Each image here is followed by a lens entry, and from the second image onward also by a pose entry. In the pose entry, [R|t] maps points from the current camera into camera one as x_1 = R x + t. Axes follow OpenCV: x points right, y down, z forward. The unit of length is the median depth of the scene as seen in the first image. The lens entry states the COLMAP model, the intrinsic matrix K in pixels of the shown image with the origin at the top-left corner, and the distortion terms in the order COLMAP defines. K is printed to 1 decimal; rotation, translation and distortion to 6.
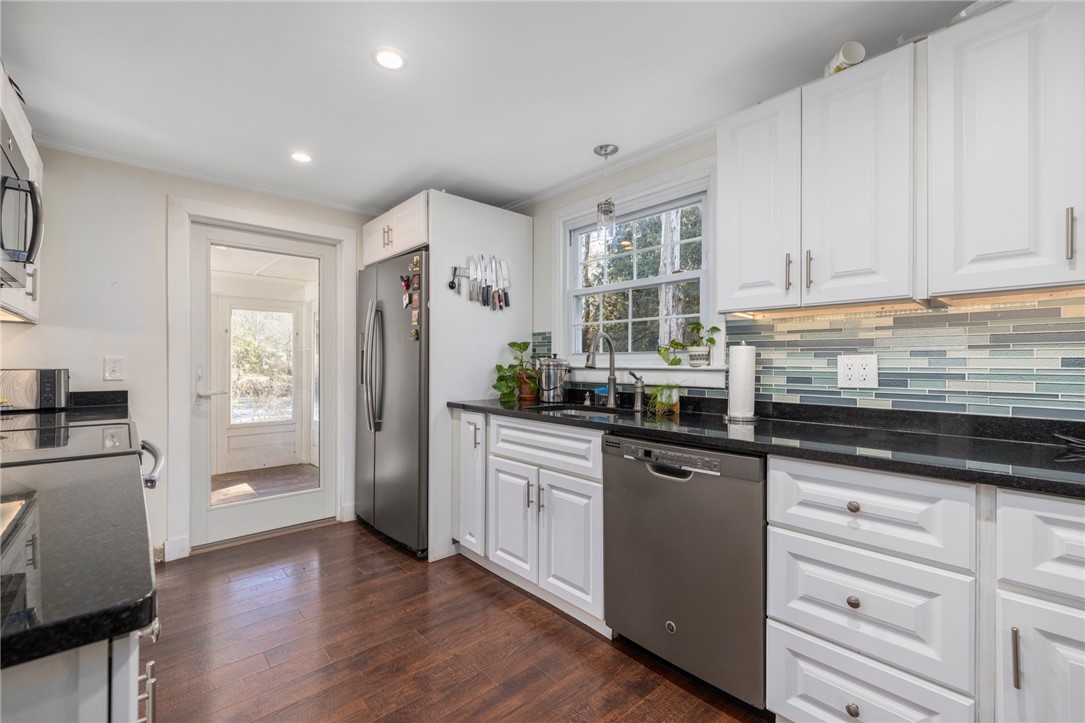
lens RADIAL K [[457.4, 0, 538.3], [0, 457.4, 363.3], [0, 0, 1]] dist [0.000458, 0.000962]
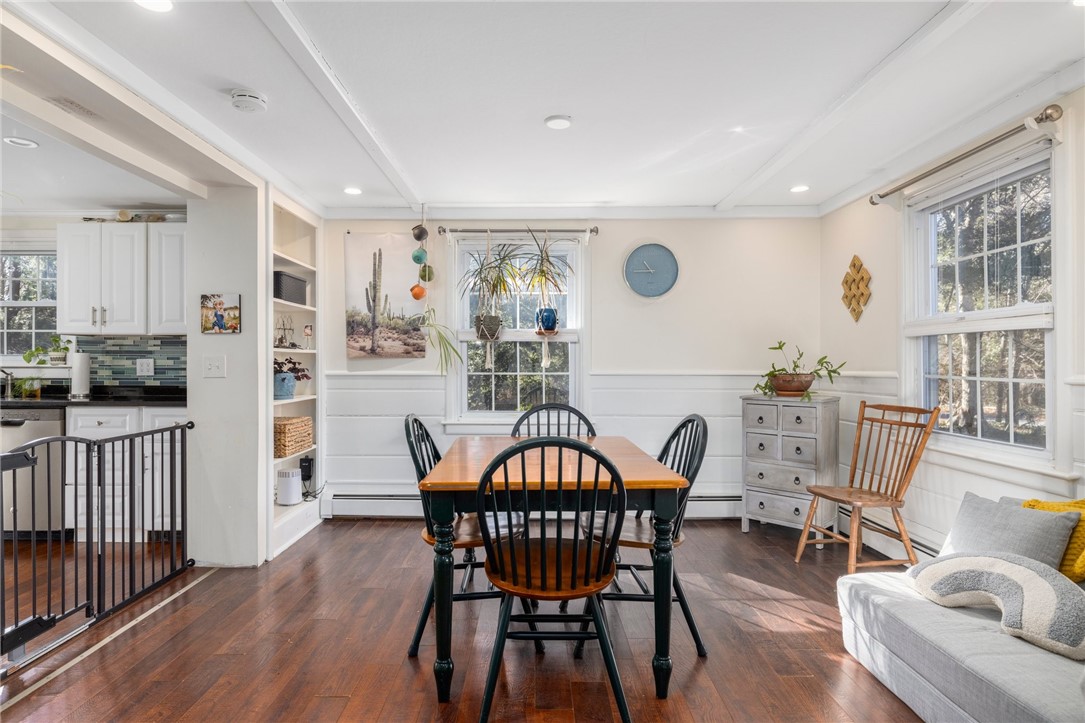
lens RADIAL K [[571.2, 0, 532.0], [0, 571.2, 366.8], [0, 0, 1]] dist [-0.001951, -0.001252]
pose [[0.677807, -0.007974, 0.735197, 0.021649], [-0.000582, 0.999935, 0.011382, -0.009191], [-0.735240, -0.008143, 0.677758, -1.352823]]
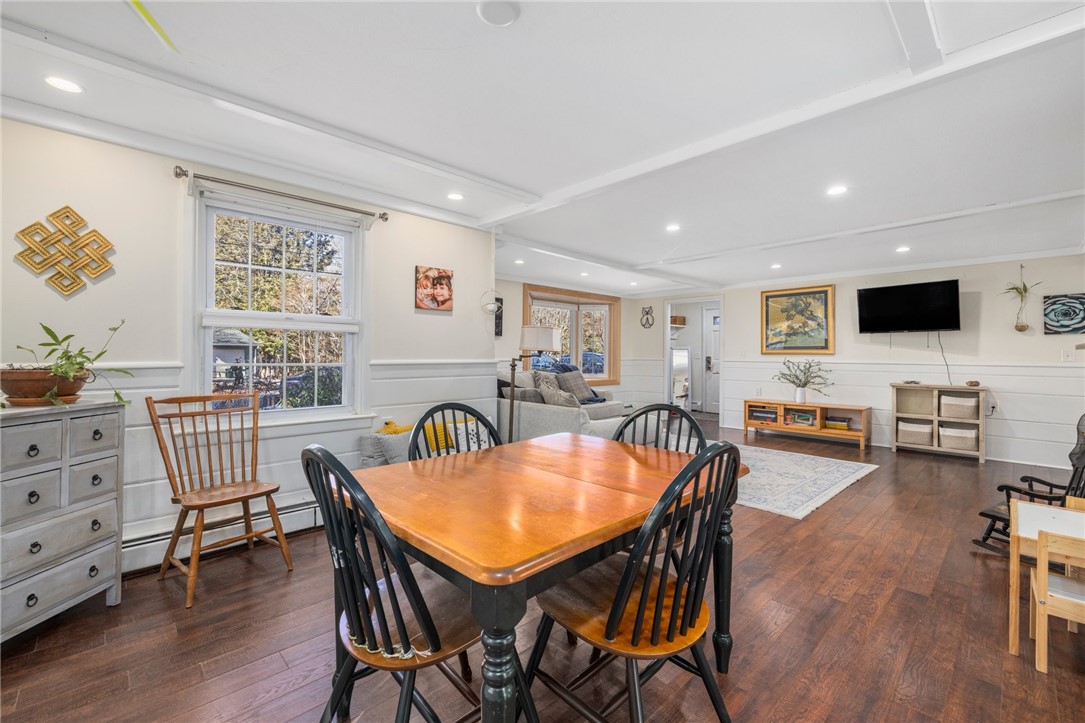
lens RADIAL K [[457.4, 0, 541.8], [0, 457.4, 350.5], [0, 0, 1]] dist [0.000458, 0.000962]
pose [[-0.999453, -0.007512, -0.032218, 0.835279], [-0.007088, 0.999887, -0.013245, 0.000252], [0.032314, -0.013009, -0.999393, 0.015304]]
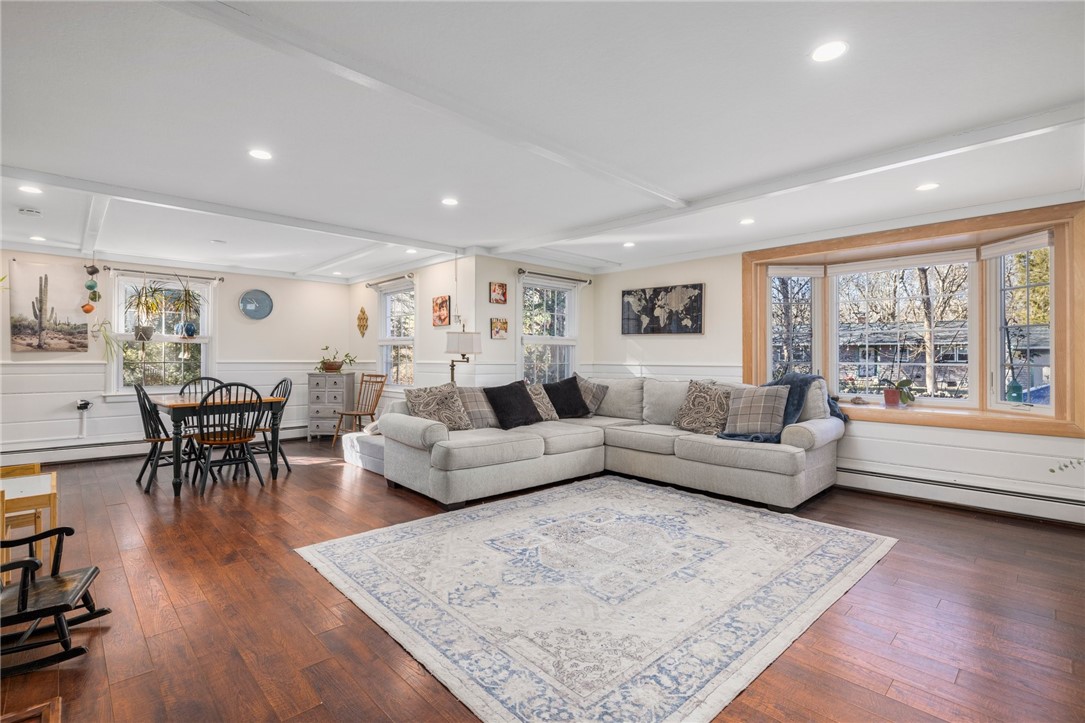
lens RADIAL K [[514.8, 0, 539.3], [0, 514.8, 351.0], [0, 0, 1]] dist [-0.010230, 0.004175]
pose [[-0.020940, 0.010386, 0.999727, -1.319607], [-0.006785, 0.999922, -0.010531, -0.010296], [-0.999758, -0.007003, -0.020868, -1.940358]]
